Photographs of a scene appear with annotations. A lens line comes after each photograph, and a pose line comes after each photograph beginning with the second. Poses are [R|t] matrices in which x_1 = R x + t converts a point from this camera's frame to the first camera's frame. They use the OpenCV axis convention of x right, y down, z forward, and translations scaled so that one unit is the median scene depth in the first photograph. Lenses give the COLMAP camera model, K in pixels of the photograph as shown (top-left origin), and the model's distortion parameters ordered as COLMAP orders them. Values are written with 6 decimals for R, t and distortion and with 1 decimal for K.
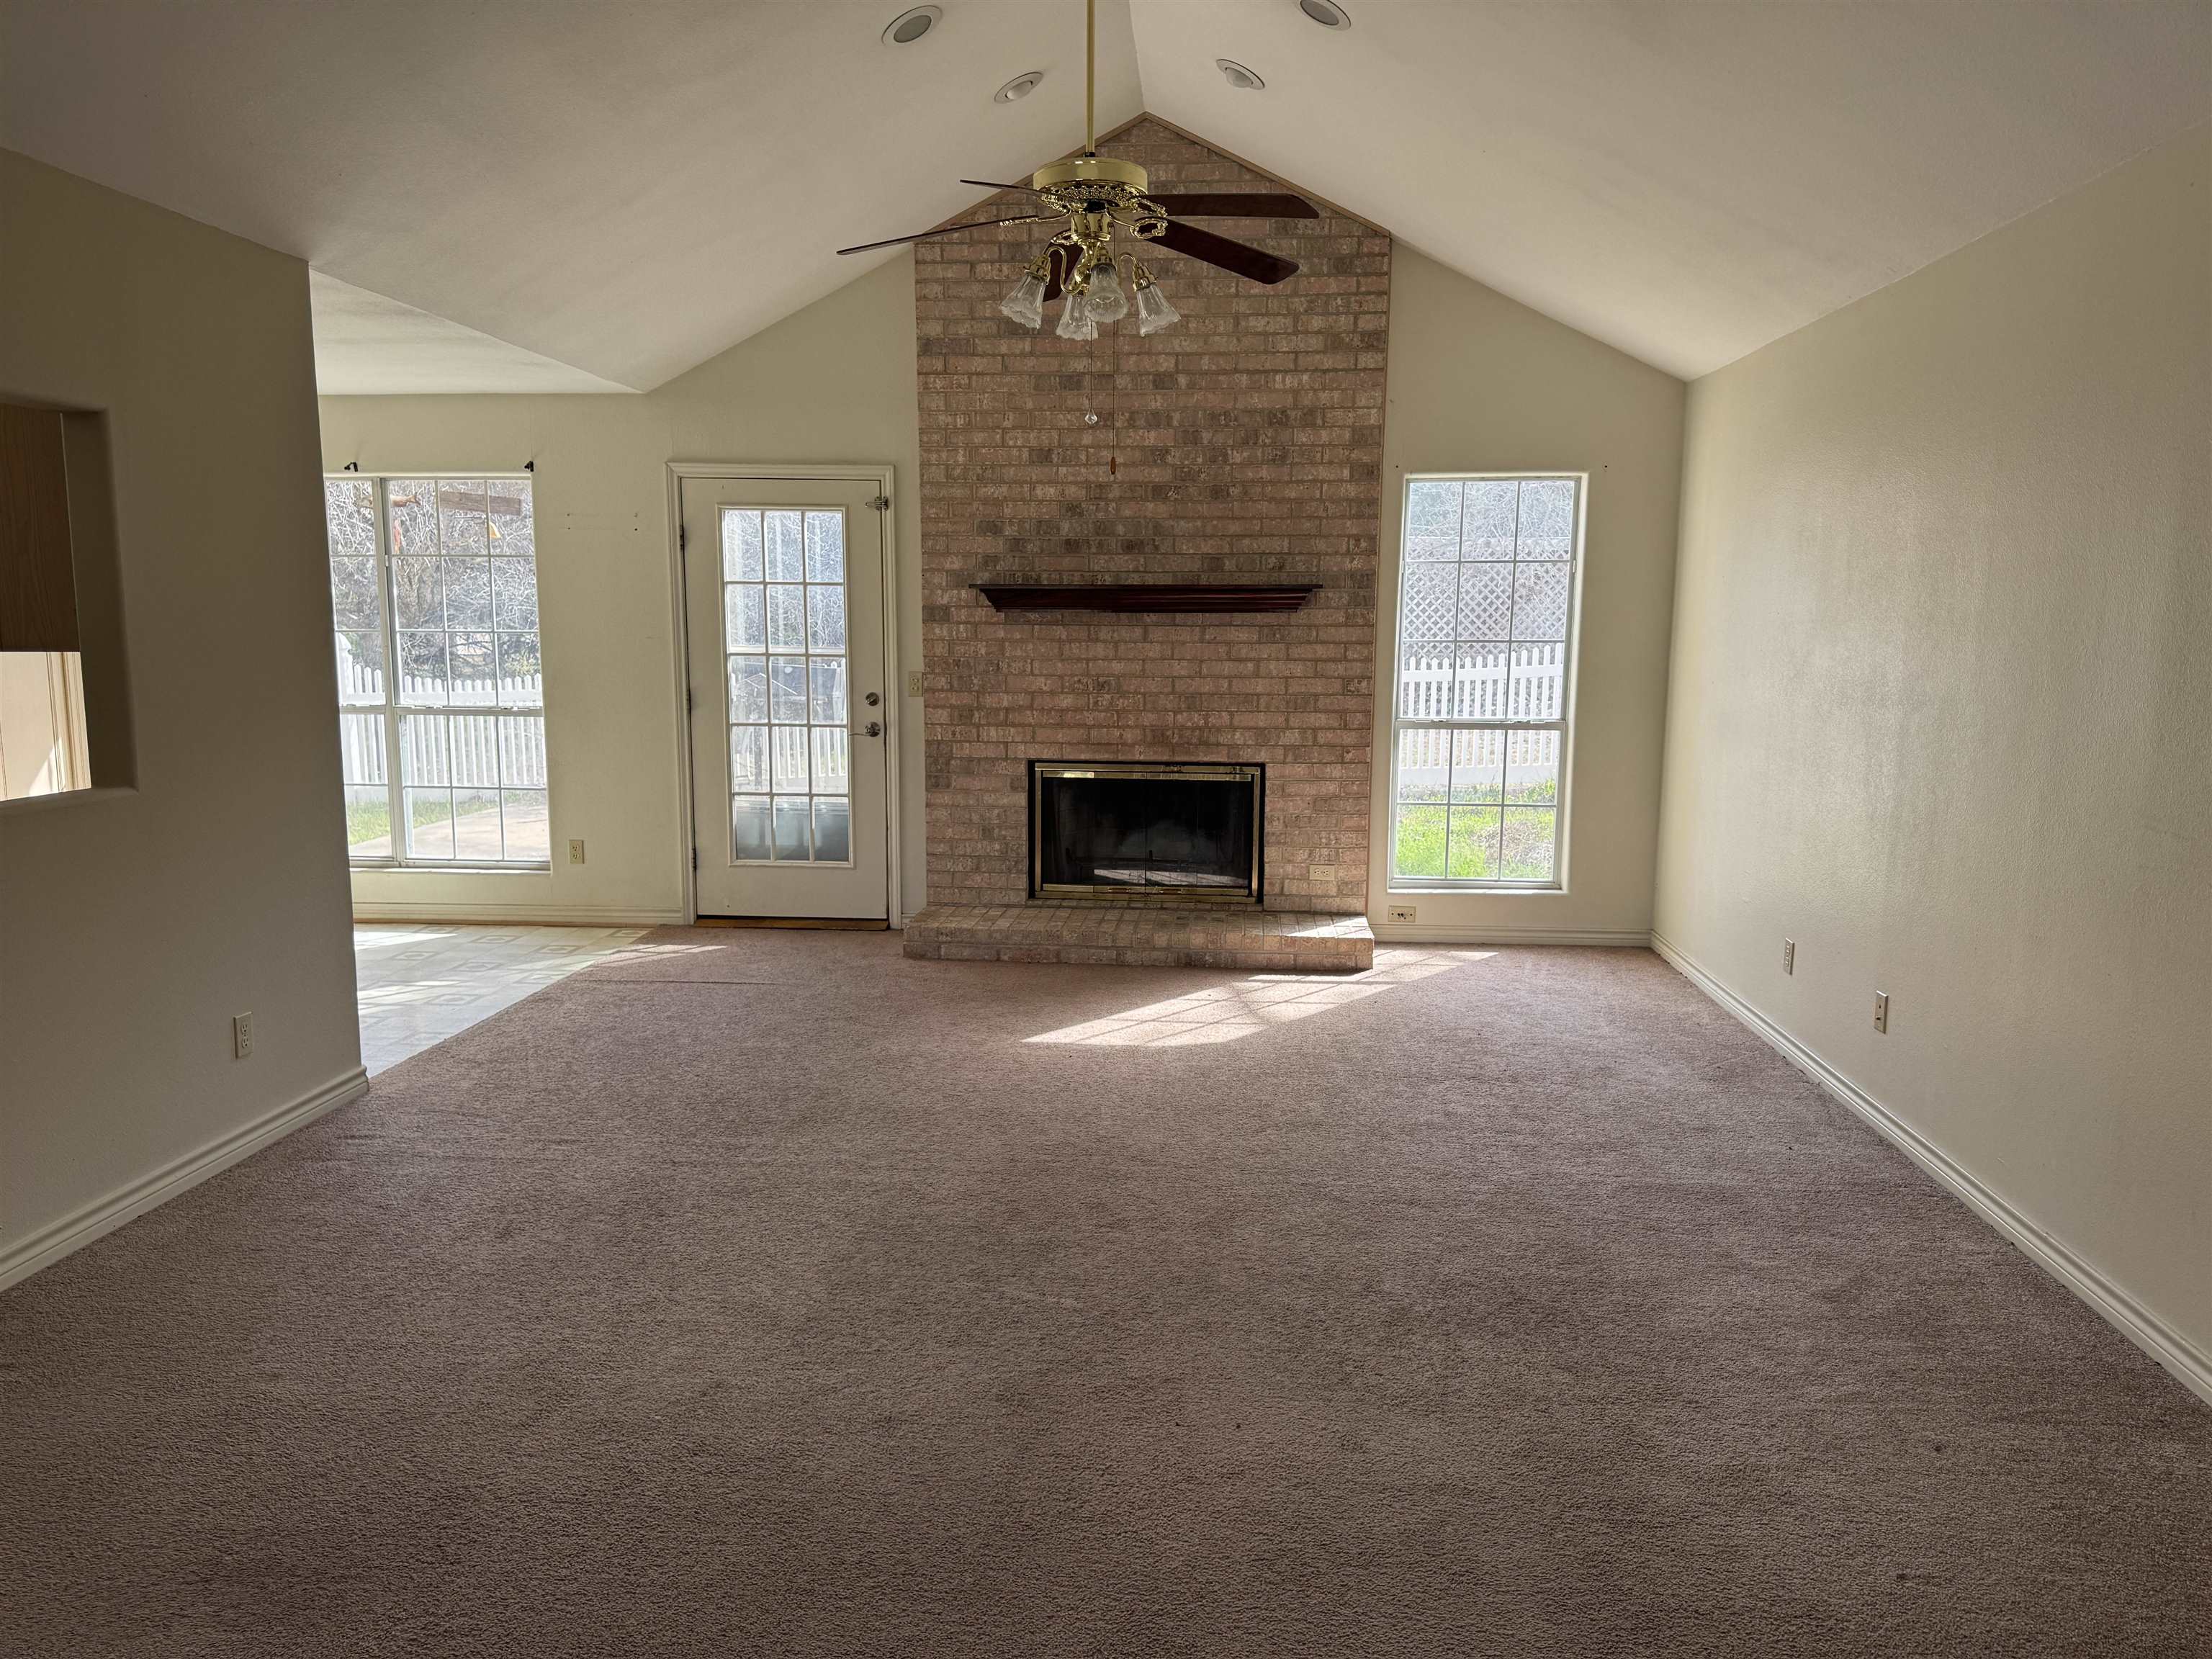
lens RADIAL K [[1554.3, 0, 1113.9], [0, 1554.3, 839.8], [0, 0, 1]] dist [0.184965, -0.394537]
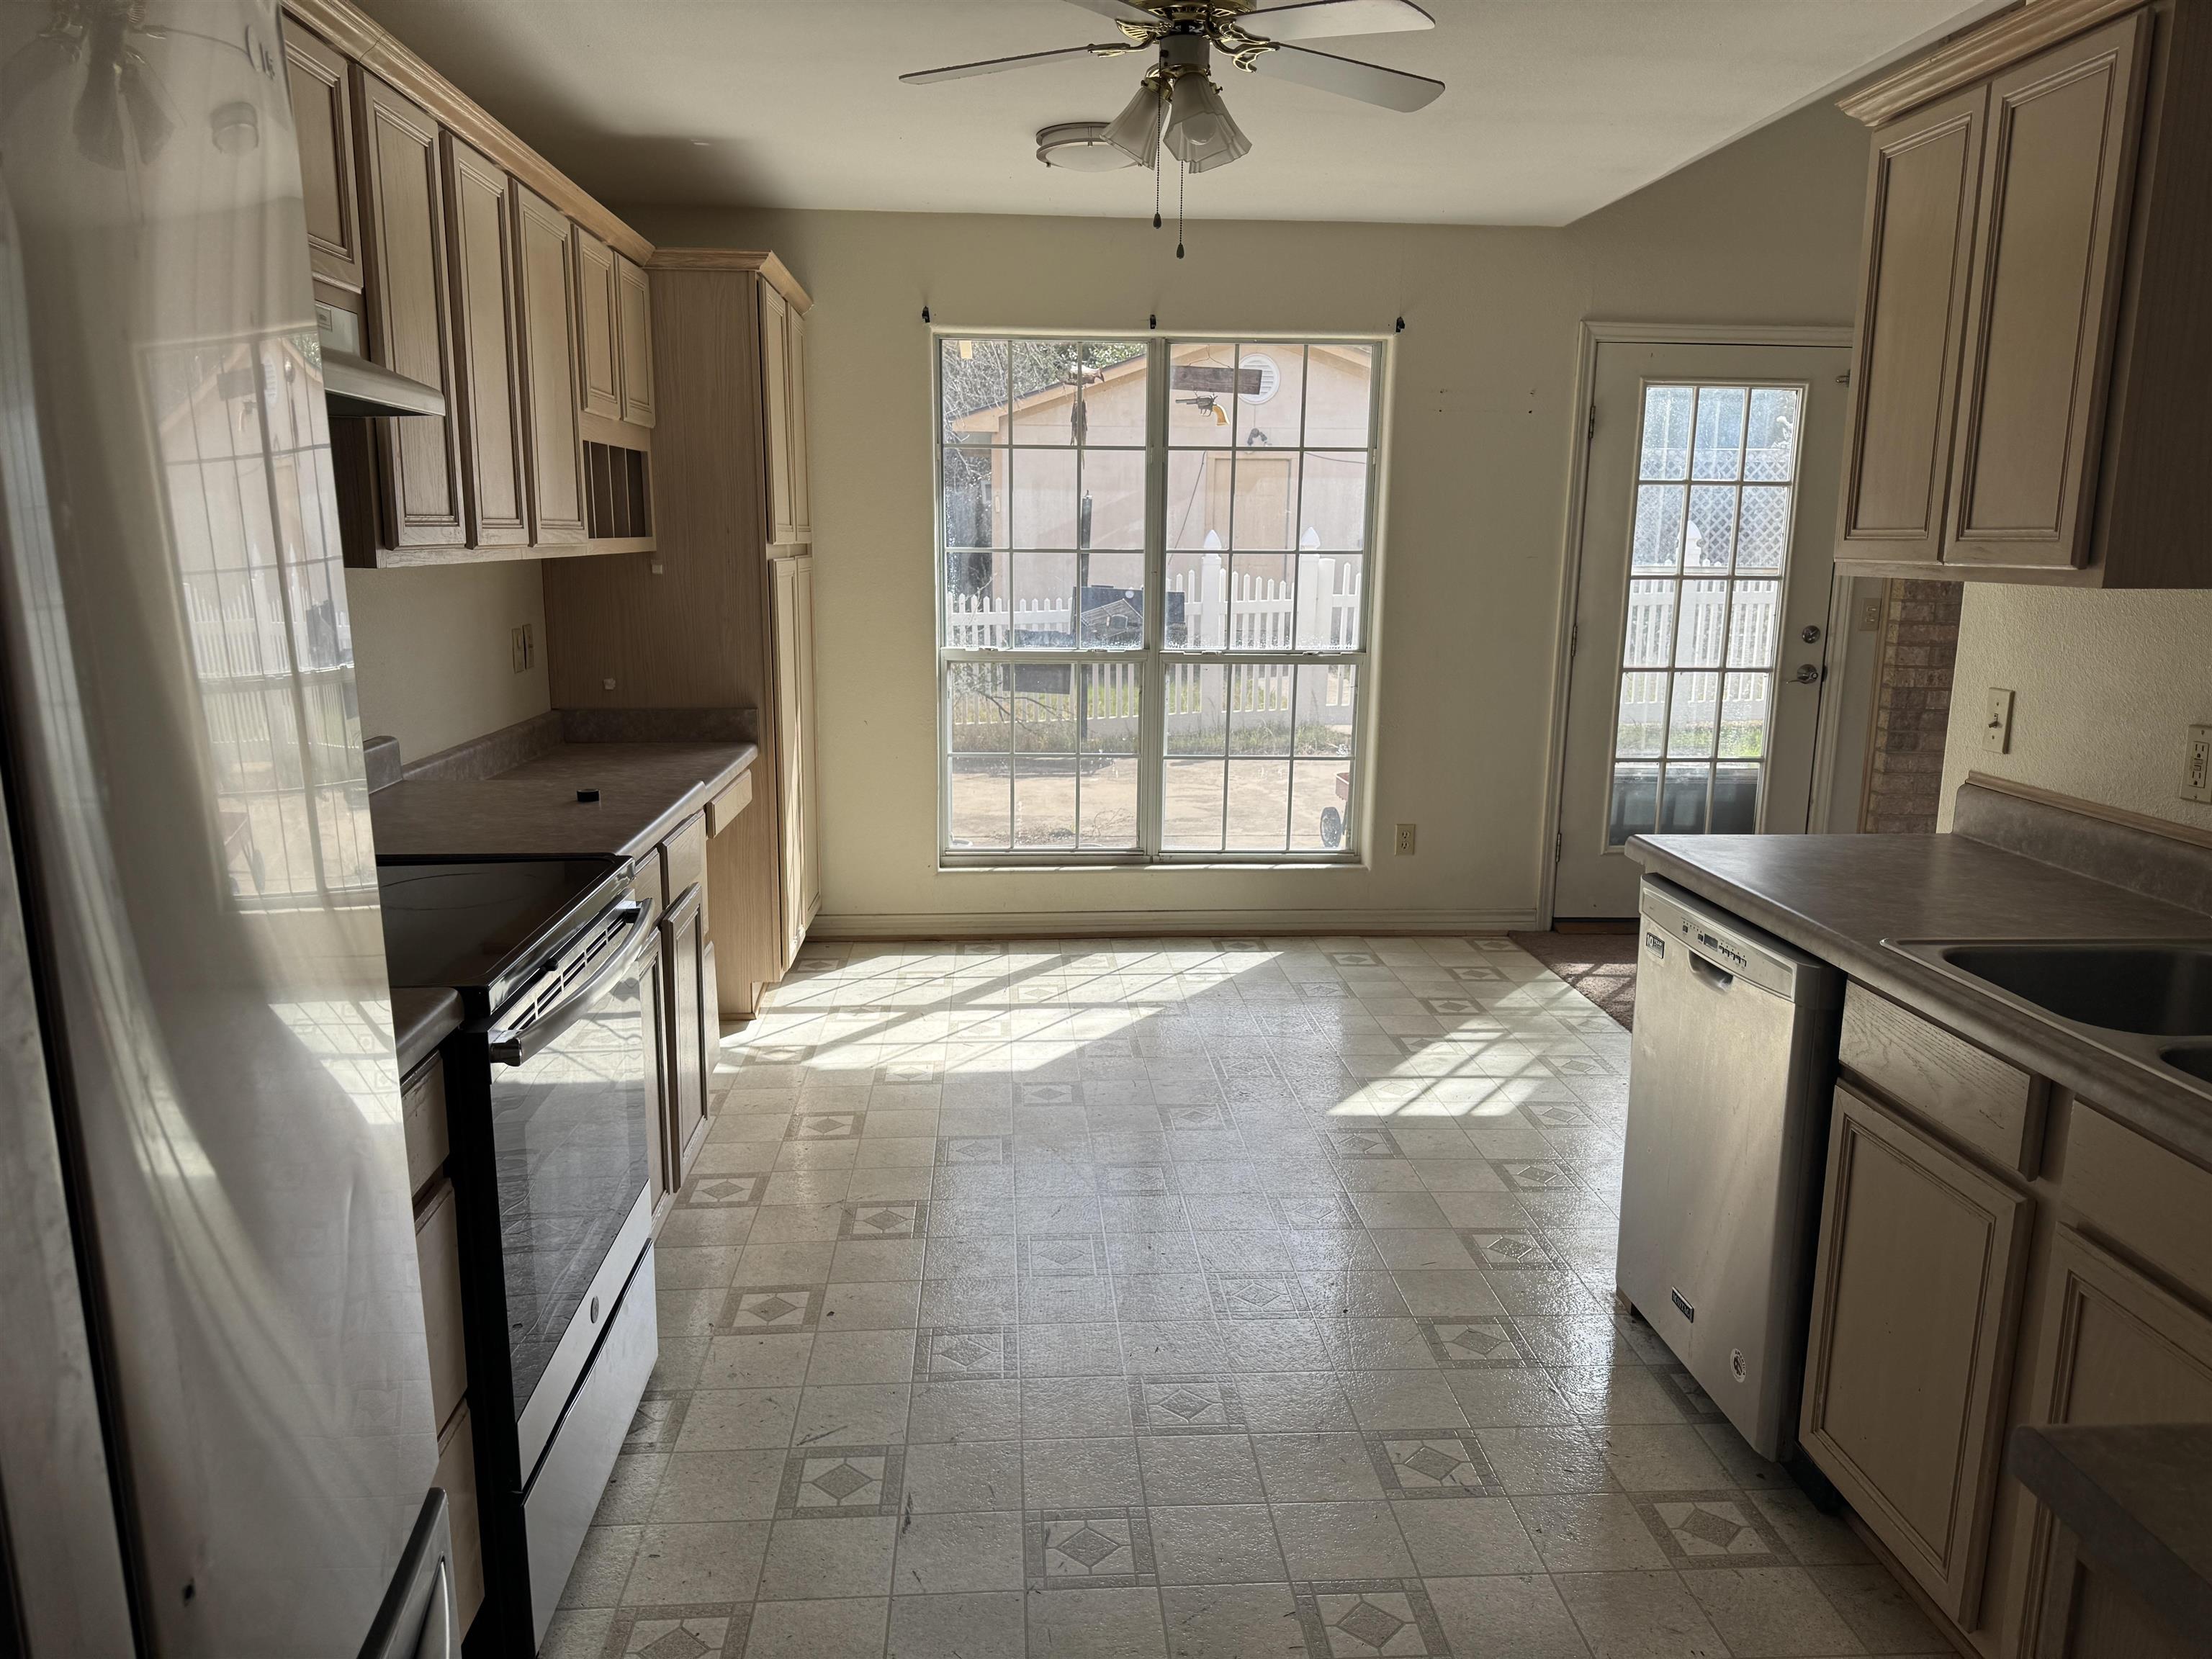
lens RADIAL K [[1585.0, 0, 1103.7], [0, 1585.0, 839.2], [0, 0, 1]] dist [0.000674, -0.000234]
pose [[0.989823, -0.020536, 0.140815, -0.646484], [0.014739, 0.999005, 0.042091, -0.029114], [-0.141539, -0.039587, 0.989141, 0.290746]]
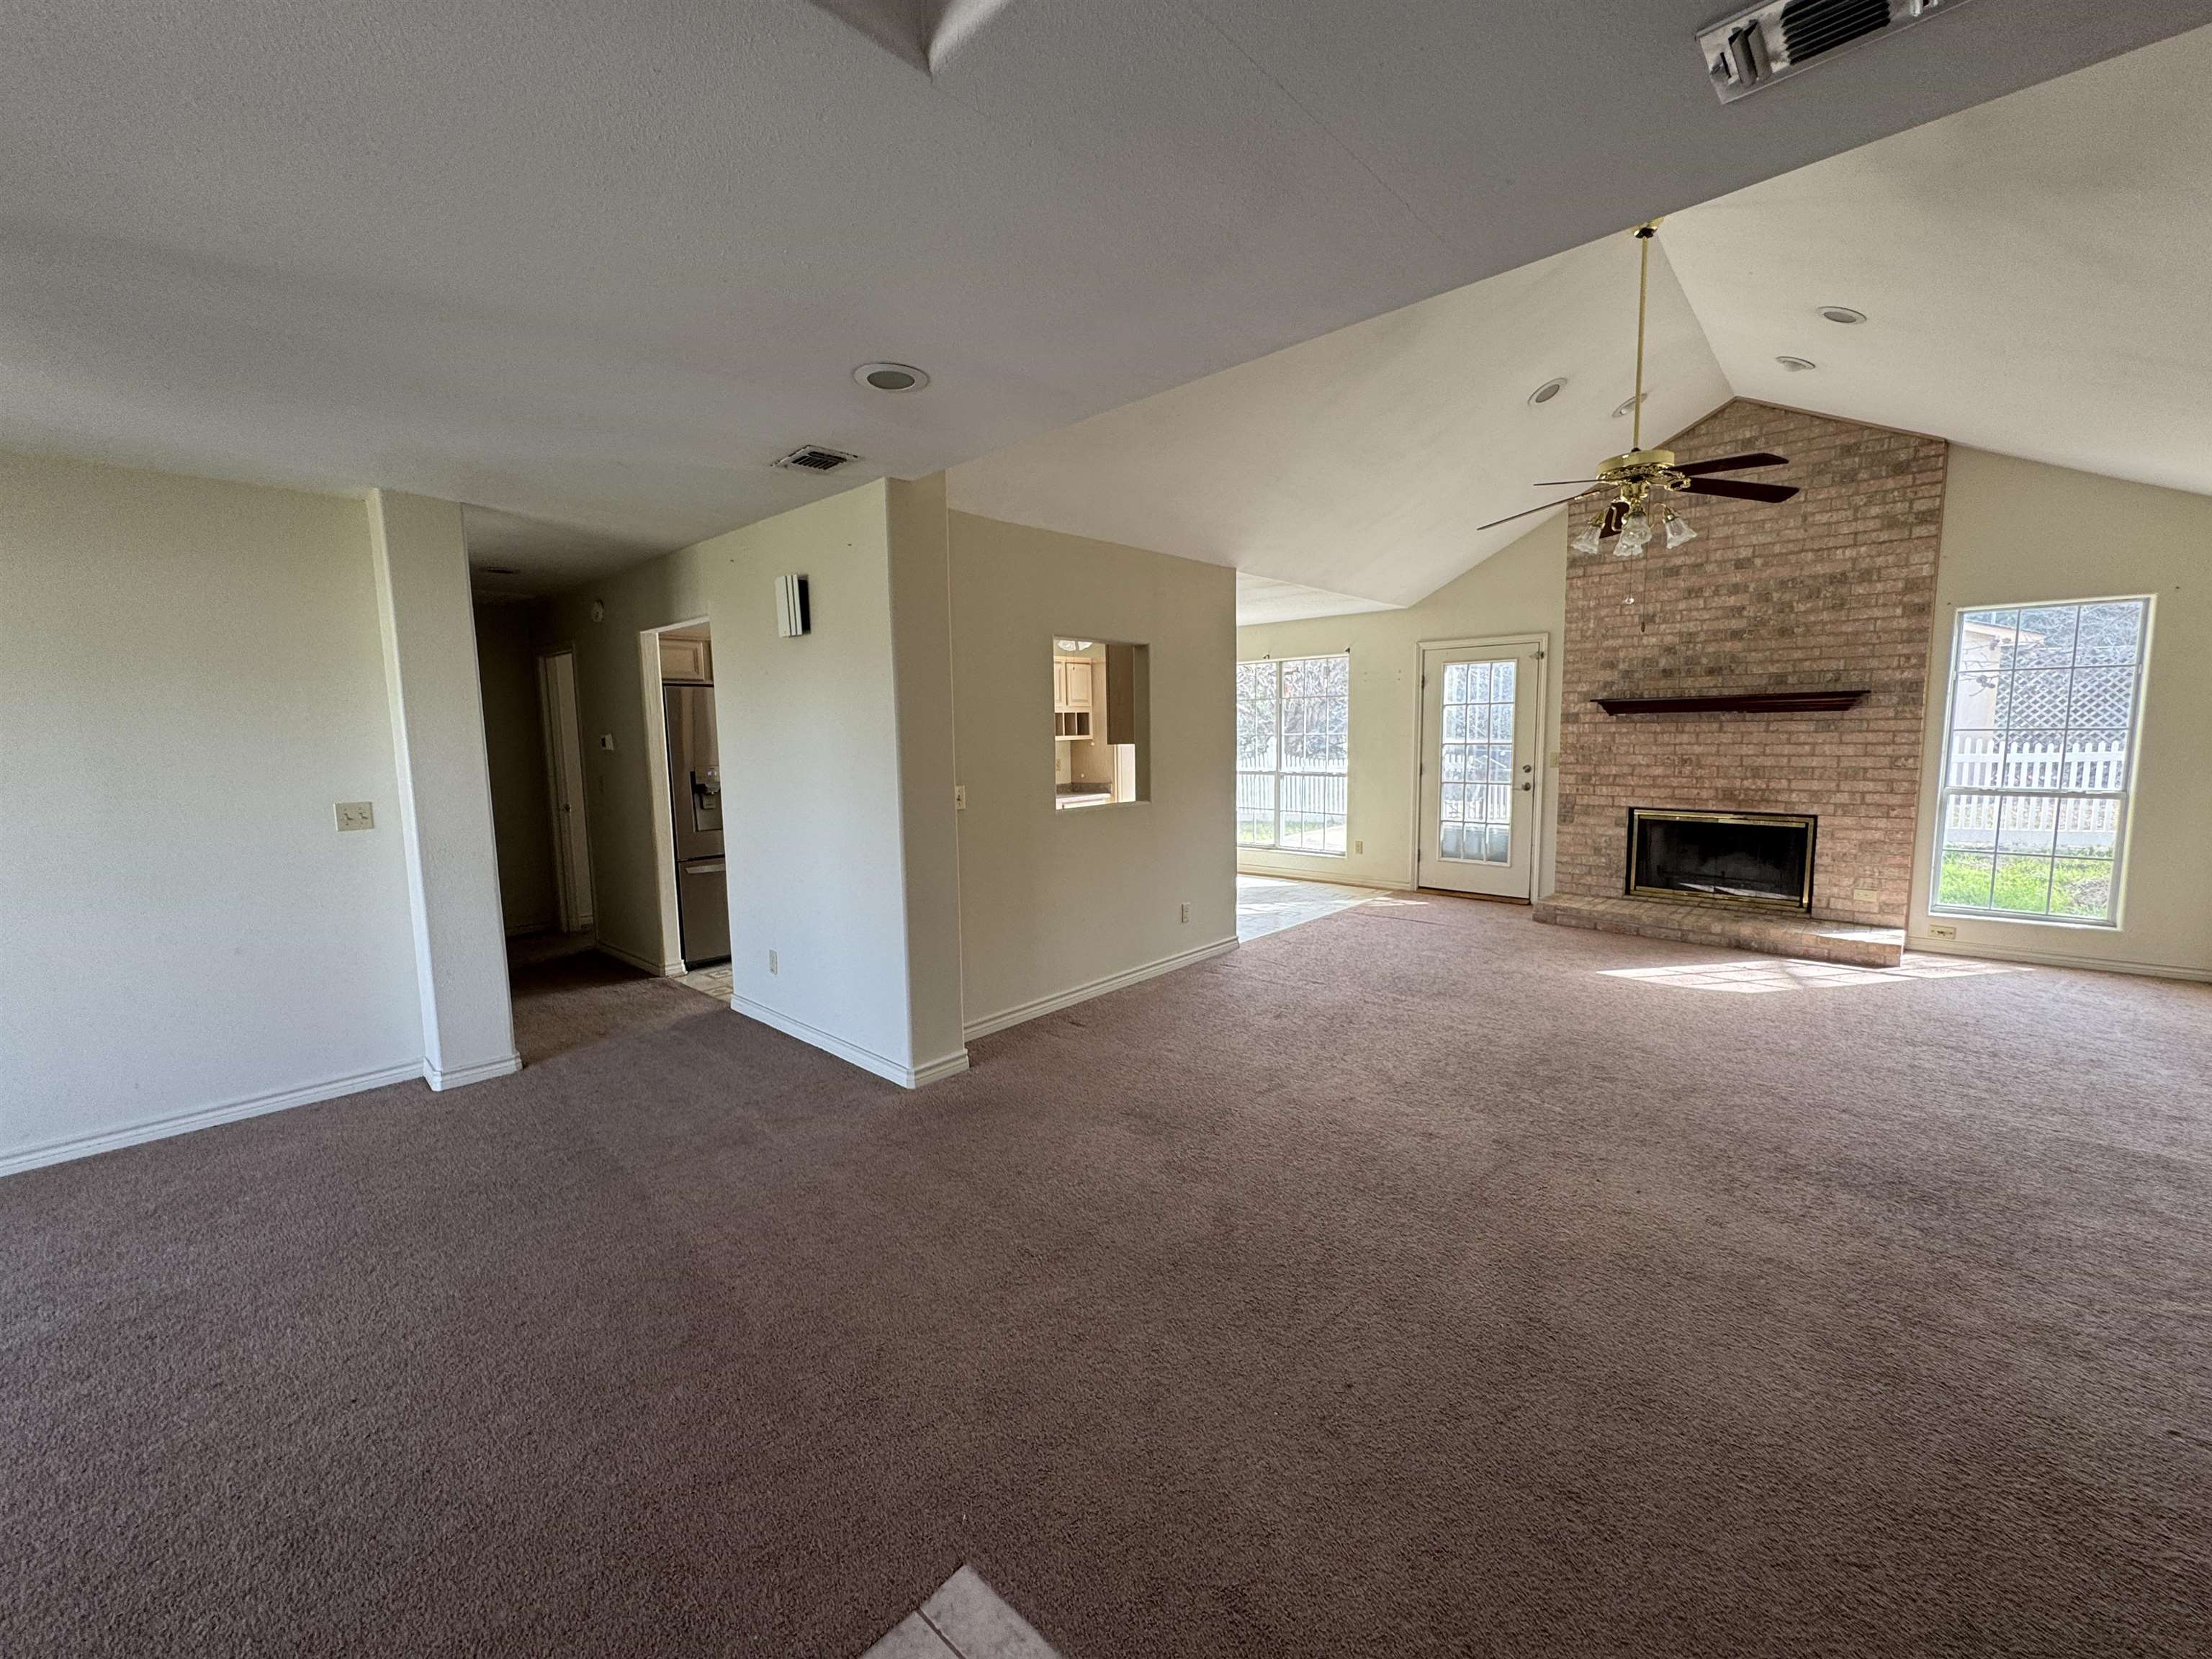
lens RADIAL K [[891.4, 0, 1099.7], [0, 891.4, 824.6], [0, 0, 1]] dist [0.000351, -0.000138]
pose [[0.788219, 0.047770, -0.613537, 0.082446], [-0.066442, 0.997761, -0.007673, 0.009860], [0.611797, 0.046813, 0.789628, -0.055002]]
